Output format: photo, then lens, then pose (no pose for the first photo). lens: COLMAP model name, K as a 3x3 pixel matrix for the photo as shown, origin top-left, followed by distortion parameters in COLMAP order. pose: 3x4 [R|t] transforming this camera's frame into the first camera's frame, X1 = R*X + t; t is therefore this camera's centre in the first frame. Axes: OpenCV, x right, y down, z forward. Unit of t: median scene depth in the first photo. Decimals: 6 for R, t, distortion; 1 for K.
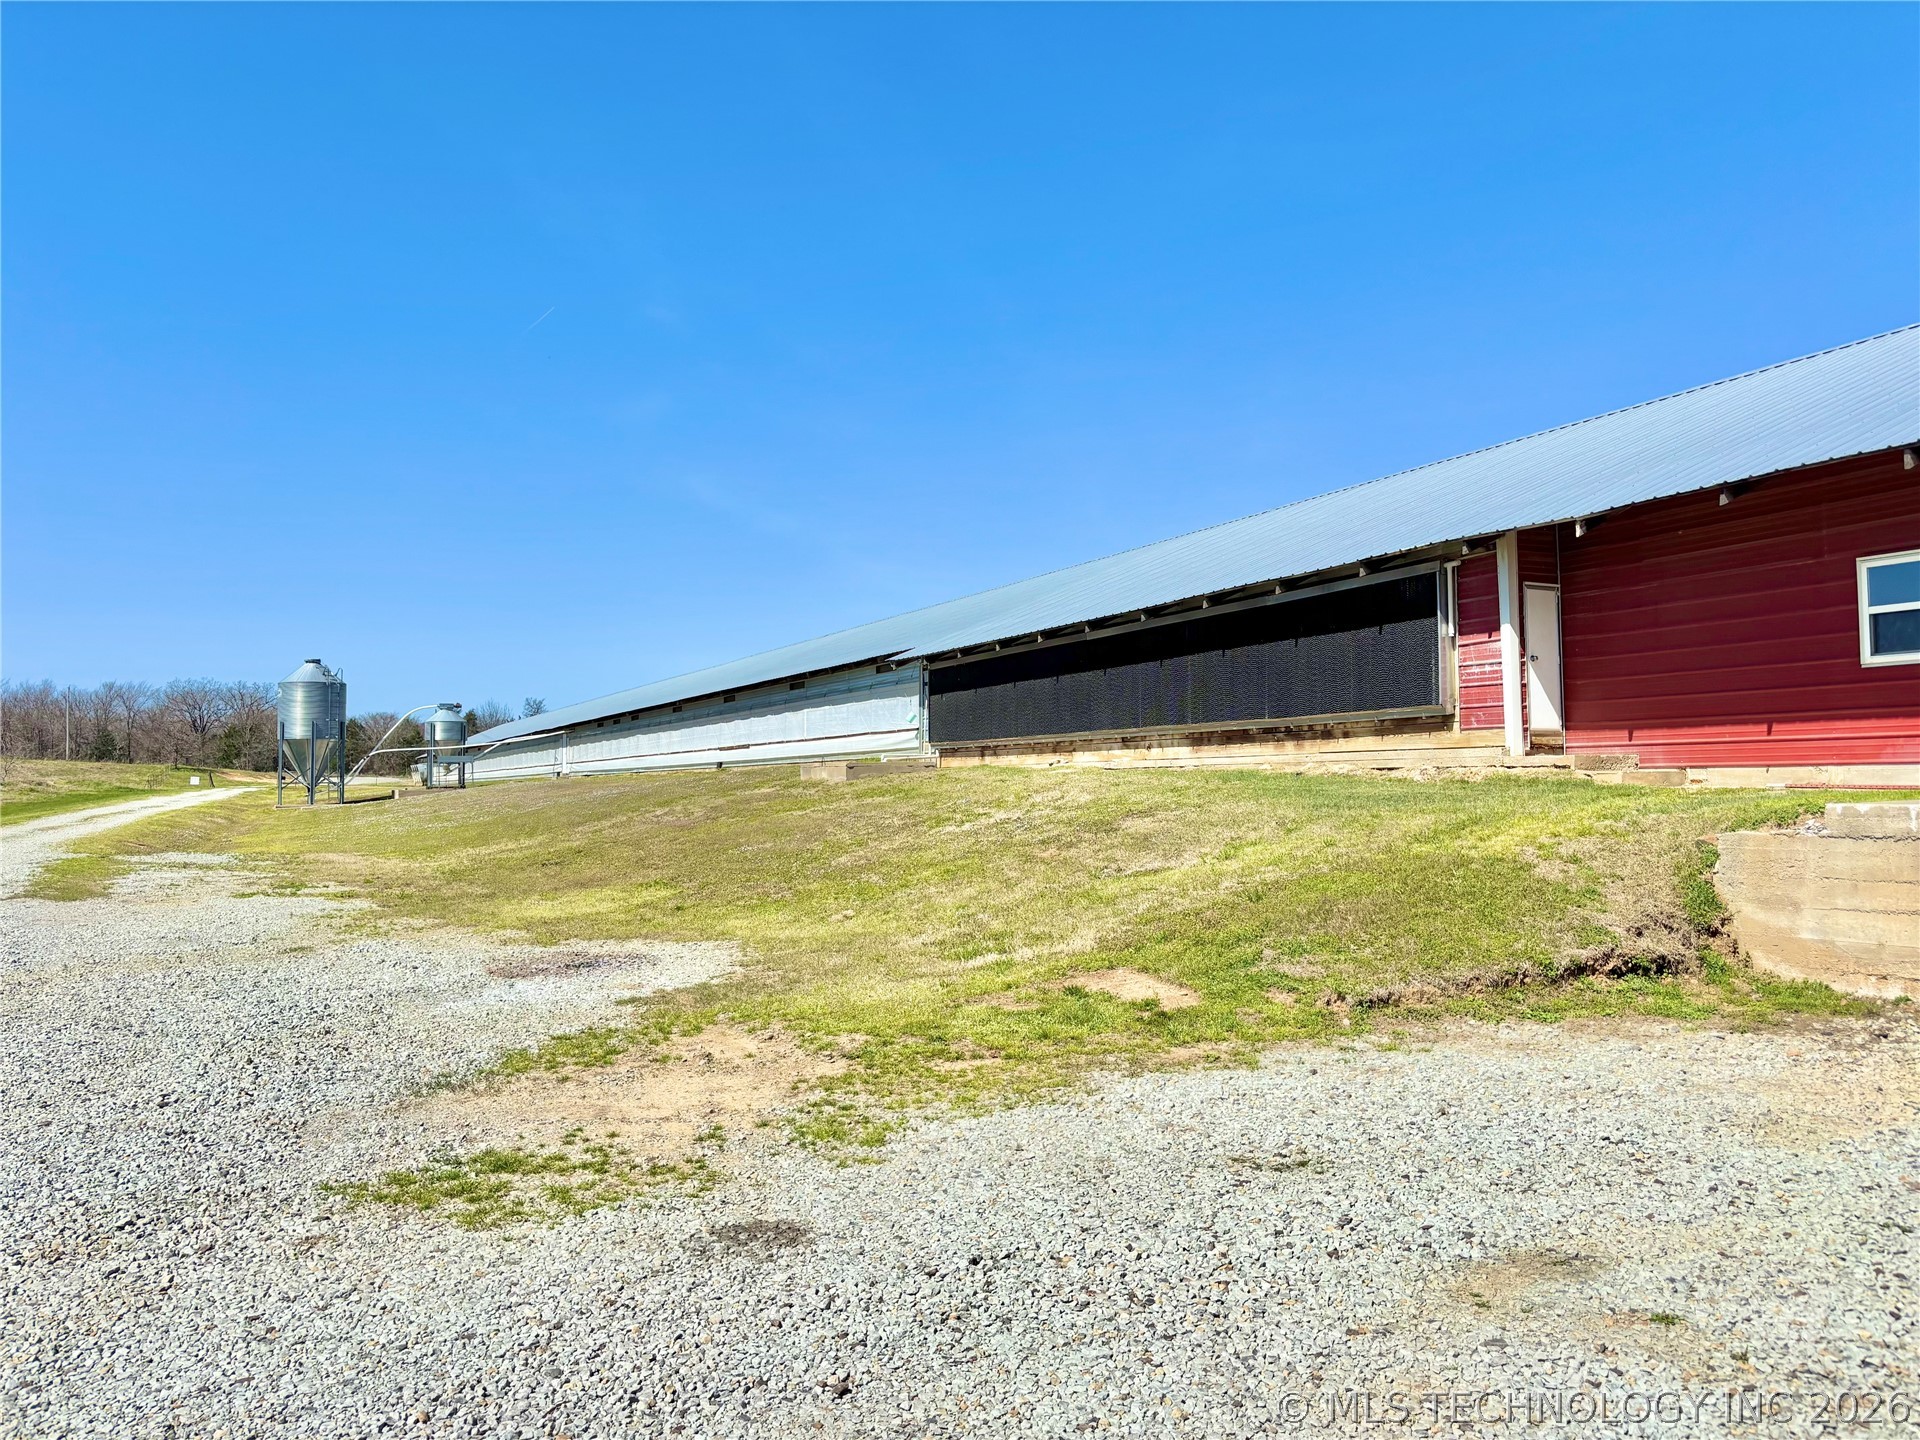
lens RADIAL K [[1452.3, 0, 959.5], [0, 1452.3, 717.1], [0, 0, 1]] dist [-0.001169, -0.000807]
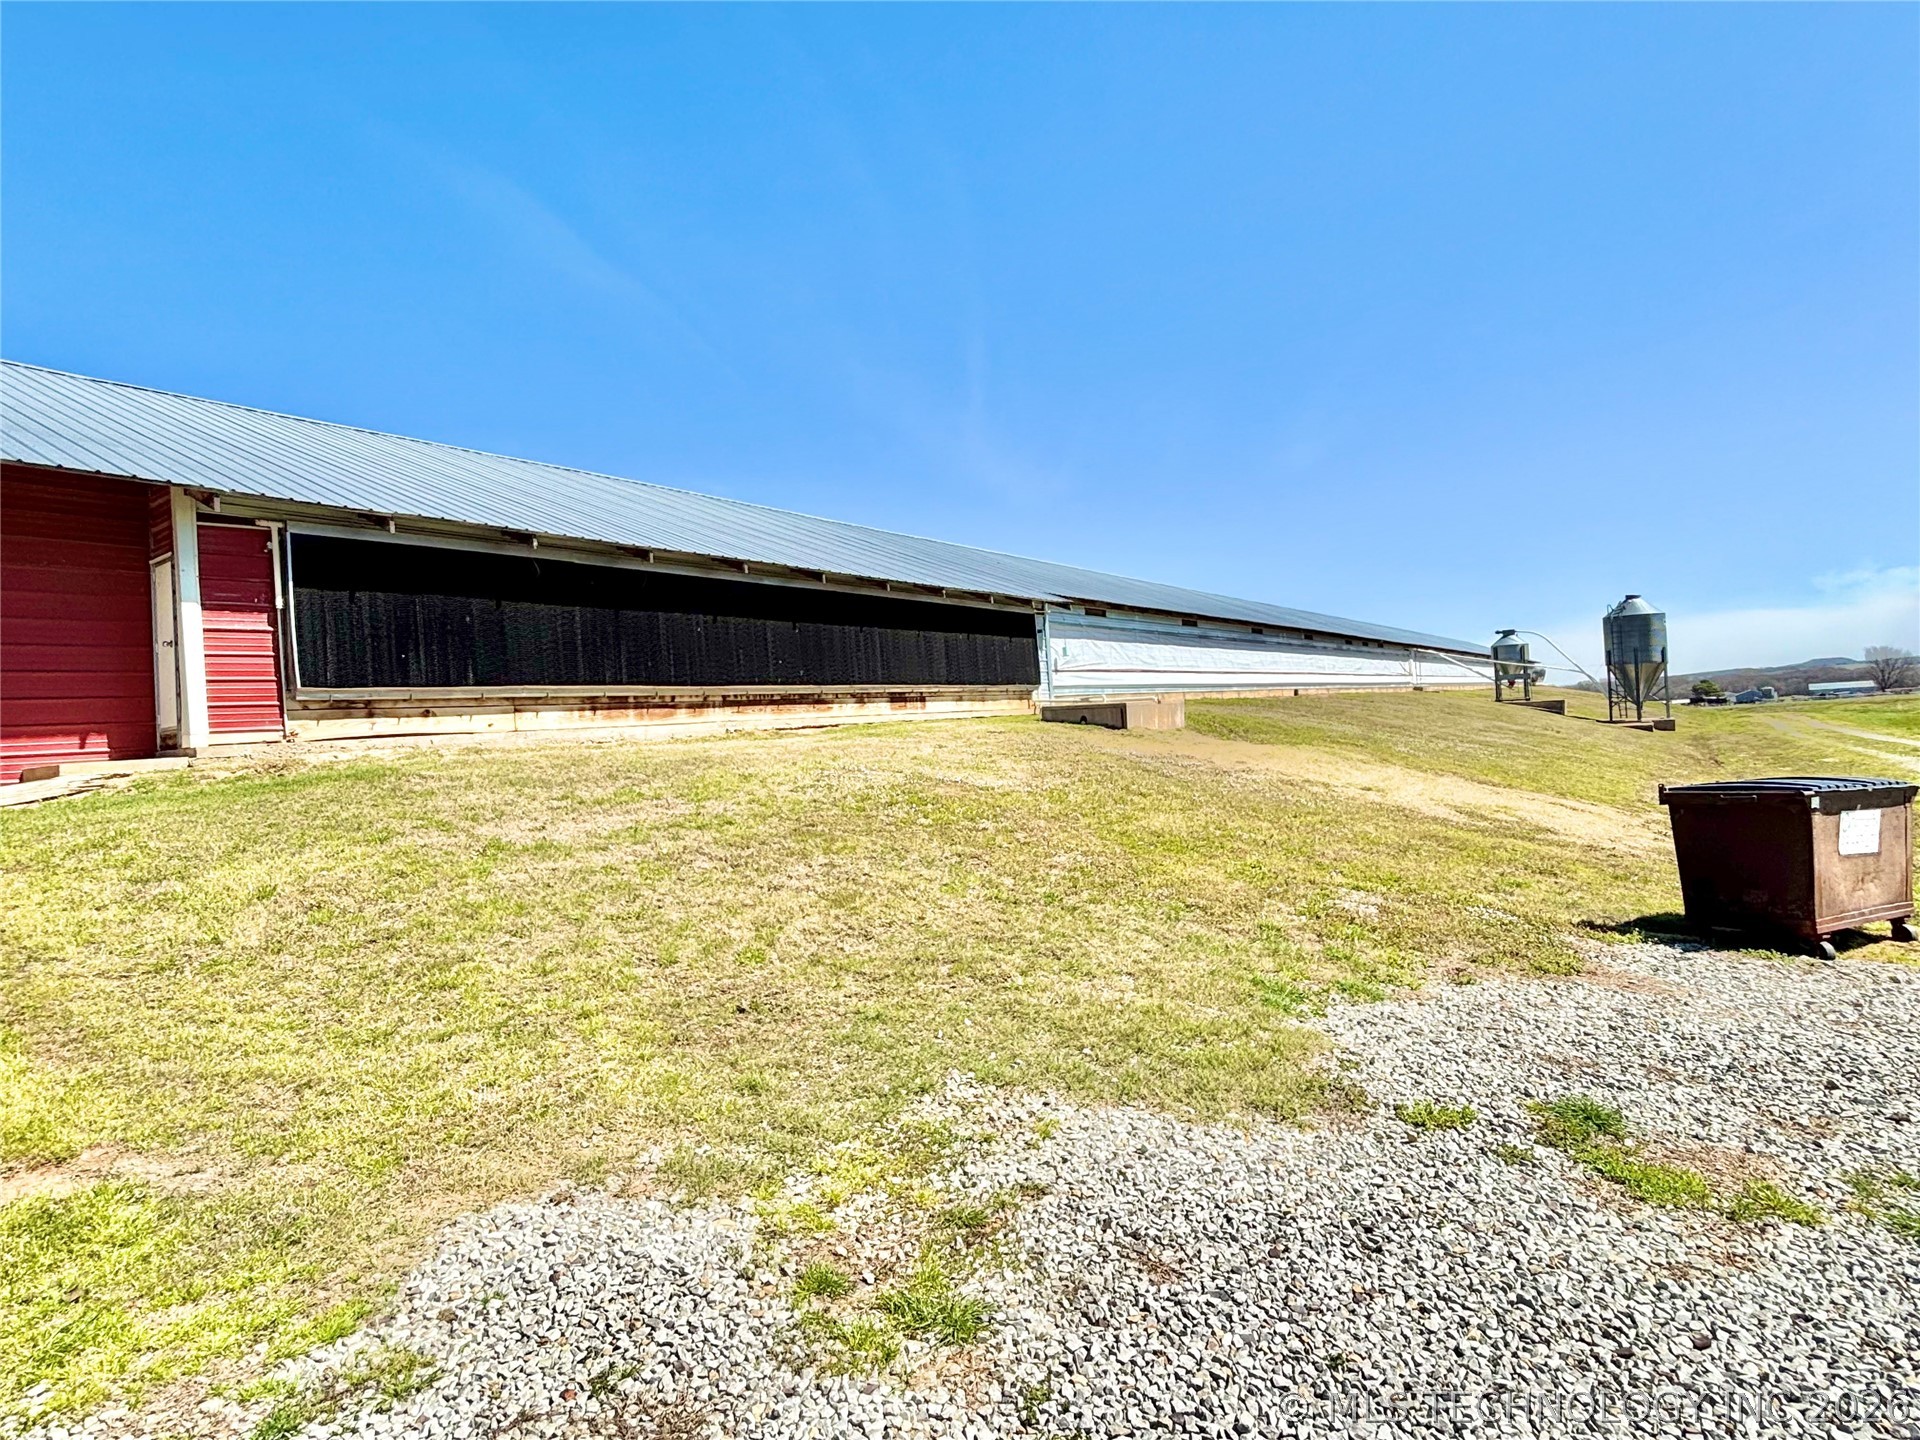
lens RADIAL K [[1009.4, 0, 960.6], [0, 1009.4, 723.5], [0, 0, 1]] dist [0.000282, 0.000006]
pose [[-0.531706, 0.054833, 0.845152, -0.473382], [0.033593, 0.998482, -0.043647, 0.062366], [-0.846262, 0.005183, -0.532741, 1.160952]]
